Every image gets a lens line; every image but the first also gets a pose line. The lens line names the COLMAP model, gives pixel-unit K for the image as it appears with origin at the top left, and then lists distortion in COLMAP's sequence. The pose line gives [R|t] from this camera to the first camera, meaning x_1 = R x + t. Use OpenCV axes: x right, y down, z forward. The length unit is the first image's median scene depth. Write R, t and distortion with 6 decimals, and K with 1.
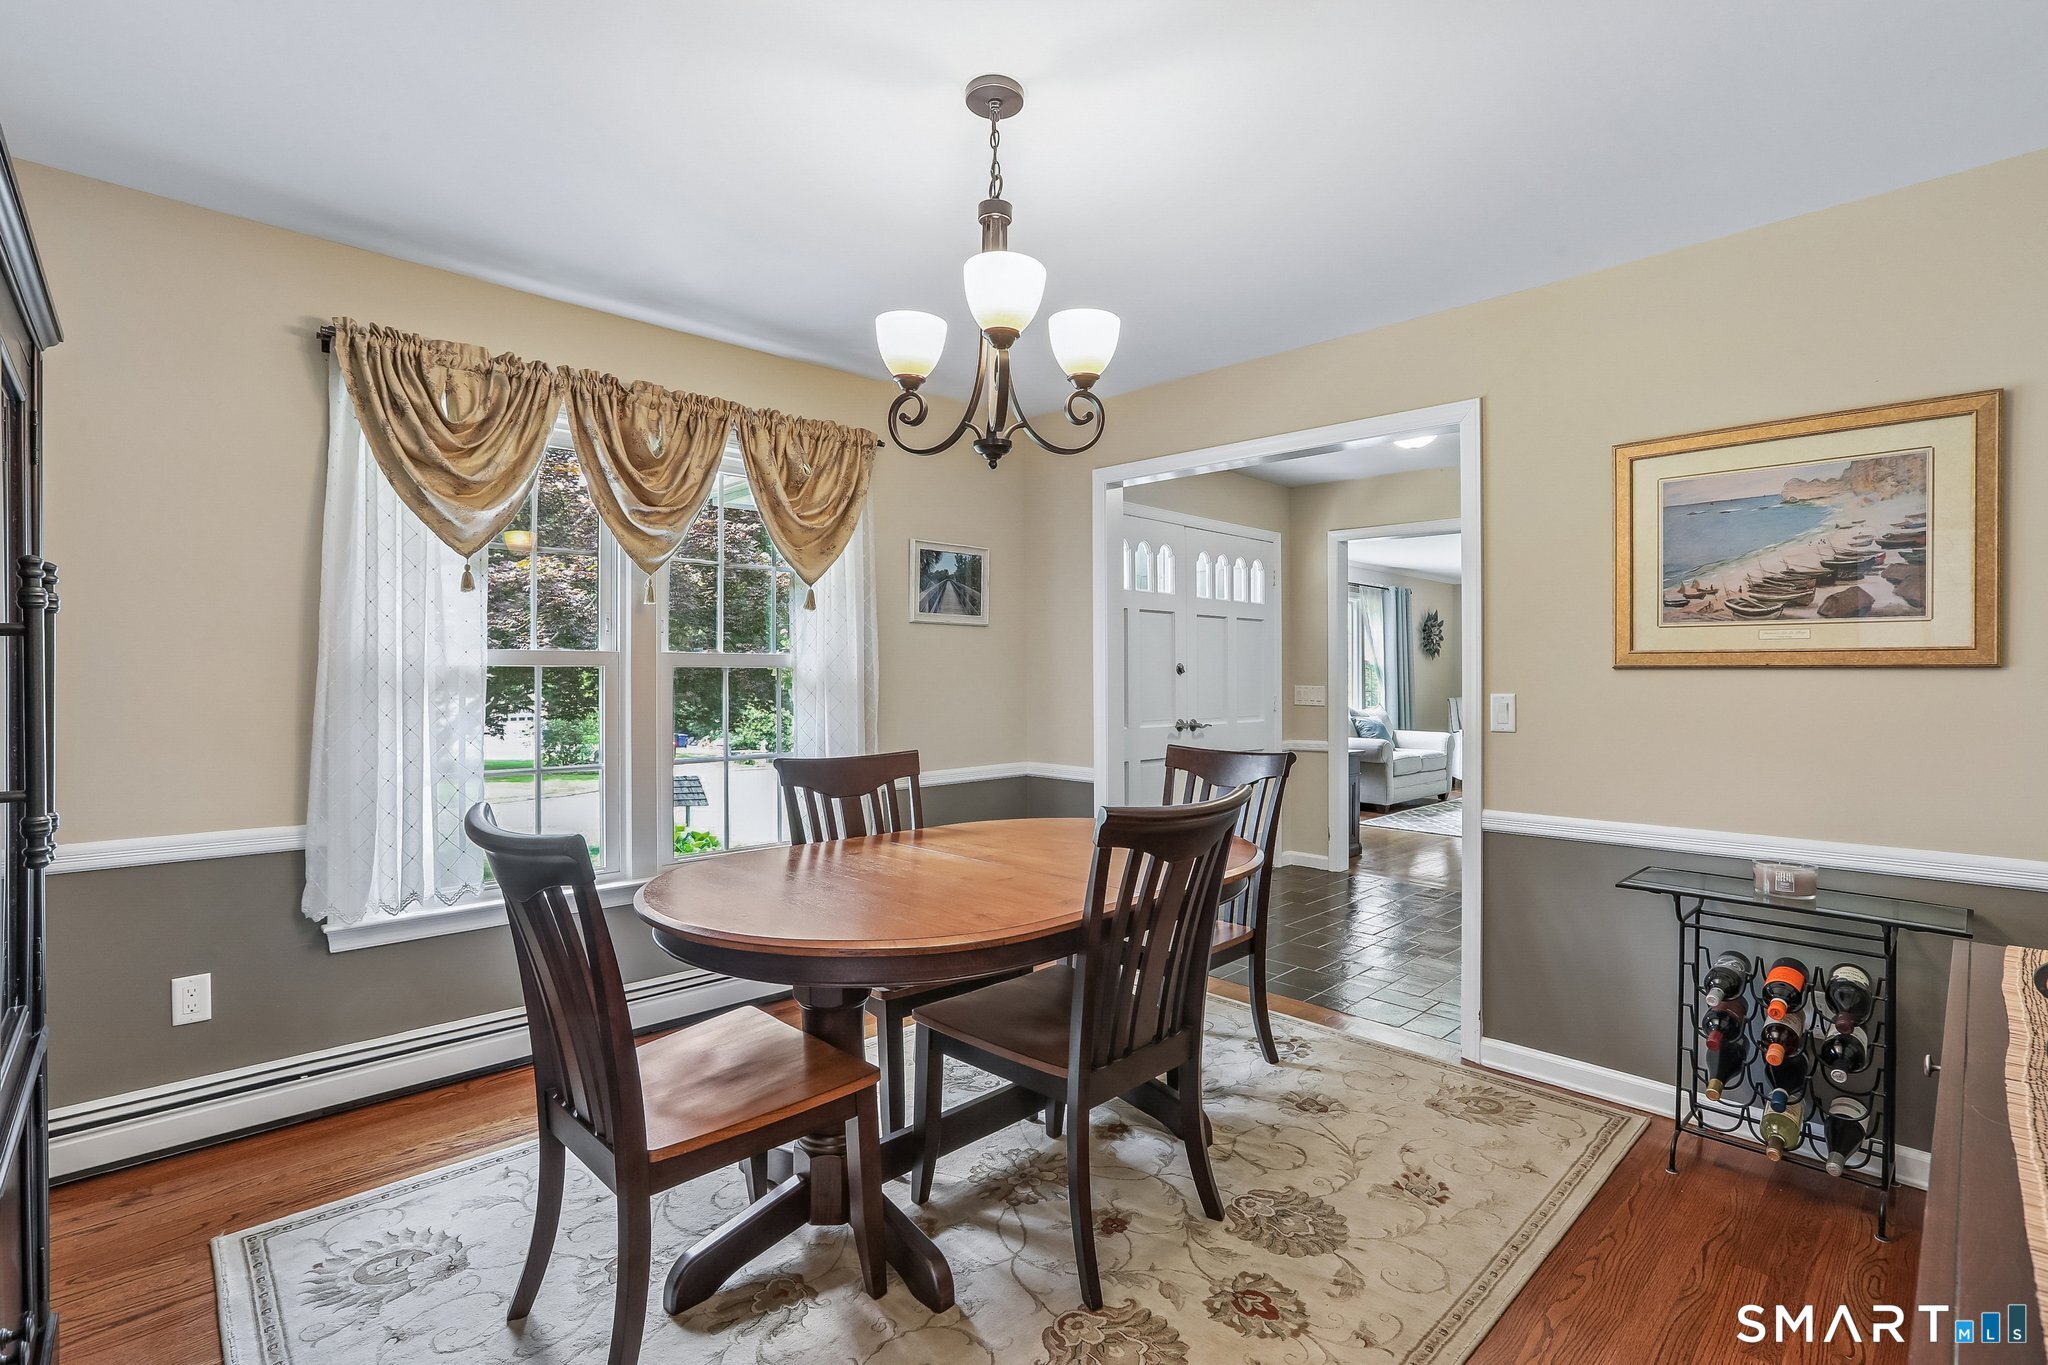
lens RADIAL K [[937.7, 0, 1013.2], [0, 937.7, 671.4], [0, 0, 1]] dist [-0.038839, 0.007316]
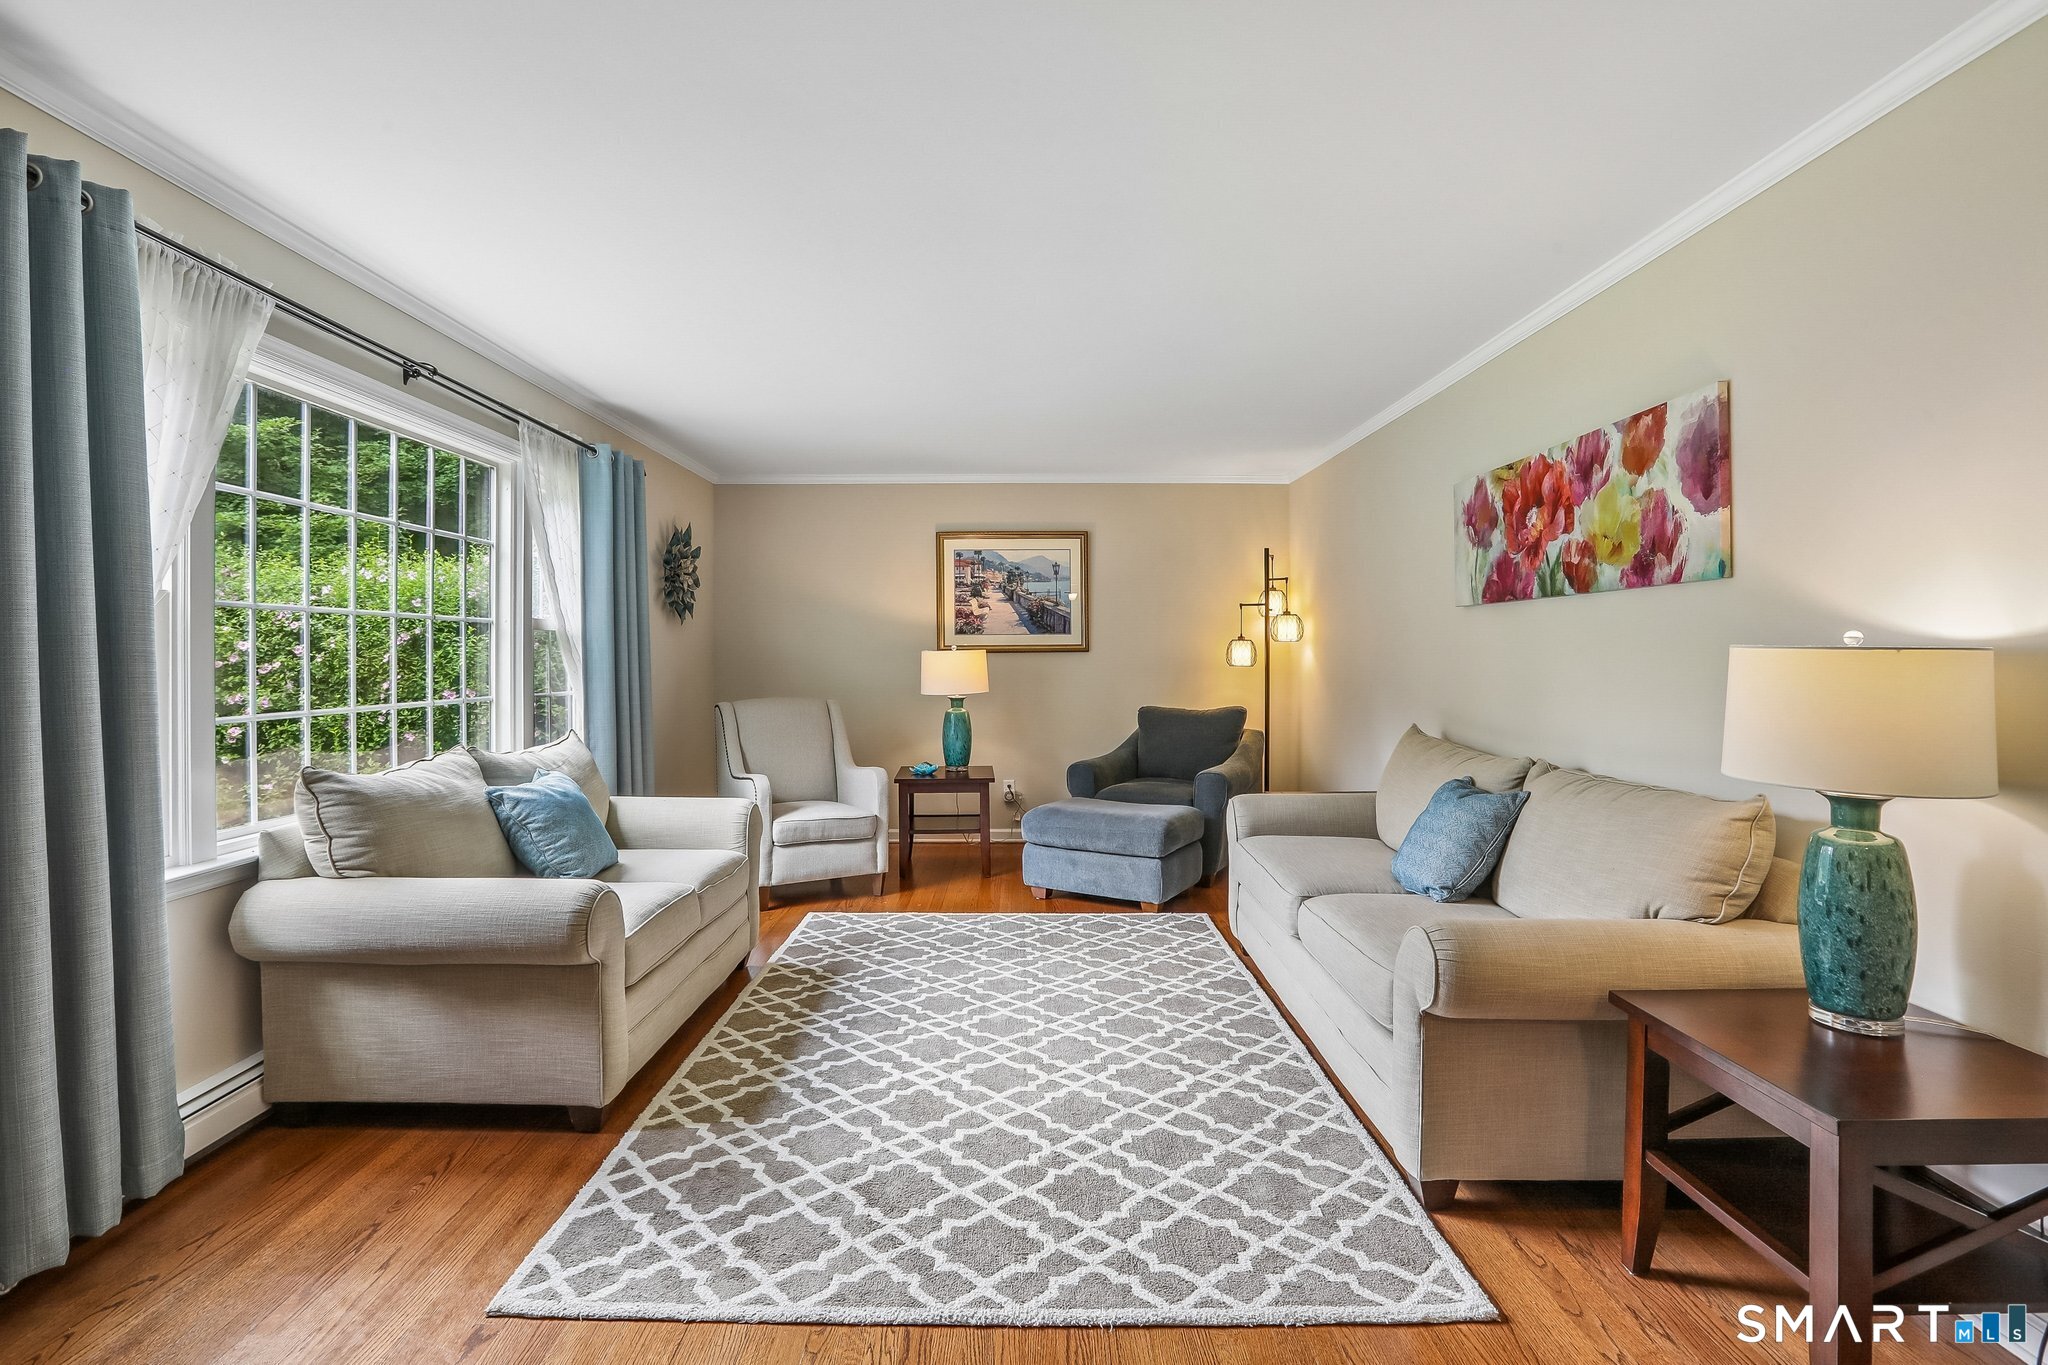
lens RADIAL K [[937.7, 0, 990.5], [0, 937.7, 651.5], [0, 0, 1]] dist [-0.038839, 0.007316]
pose [[0.695410, -0.001460, 0.718612, 0.255633], [0.001898, 0.999998, 0.000195, 0.002396], [-0.718610, 0.001228, 0.695412, 0.658285]]
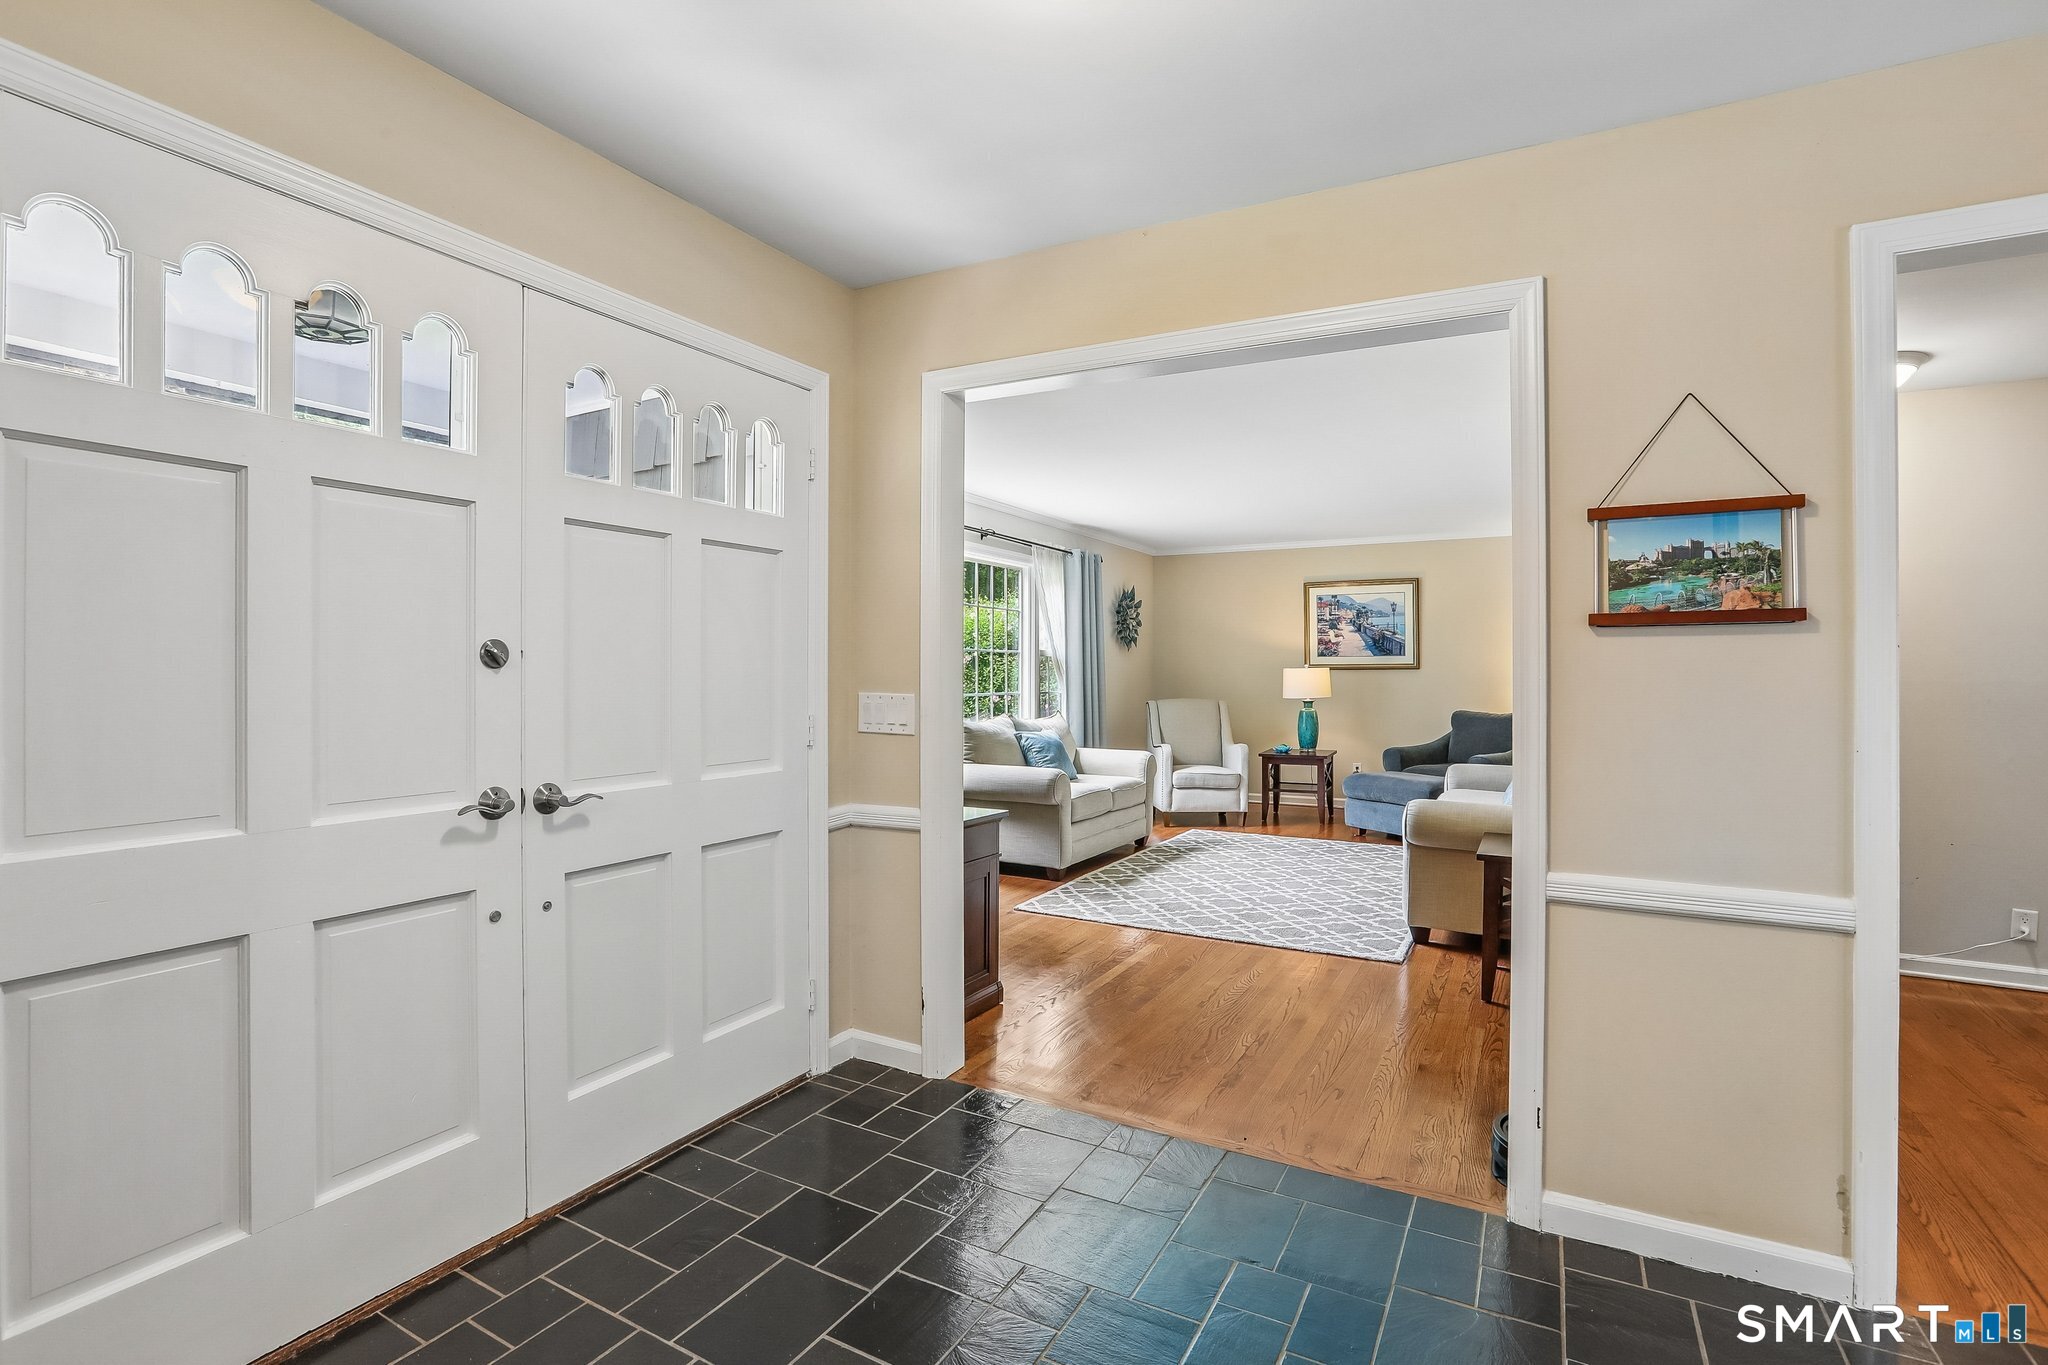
lens RADIAL K [[937.7, 0, 1032.2], [0, 937.7, 676.9], [0, 0, 1]] dist [-0.038839, 0.007316]
pose [[0.949899, -0.002849, 0.312543, 0.161337], [-0.000173, 0.999954, 0.009639, 0.001825], [-0.312556, -0.009210, 0.949855, 0.350575]]
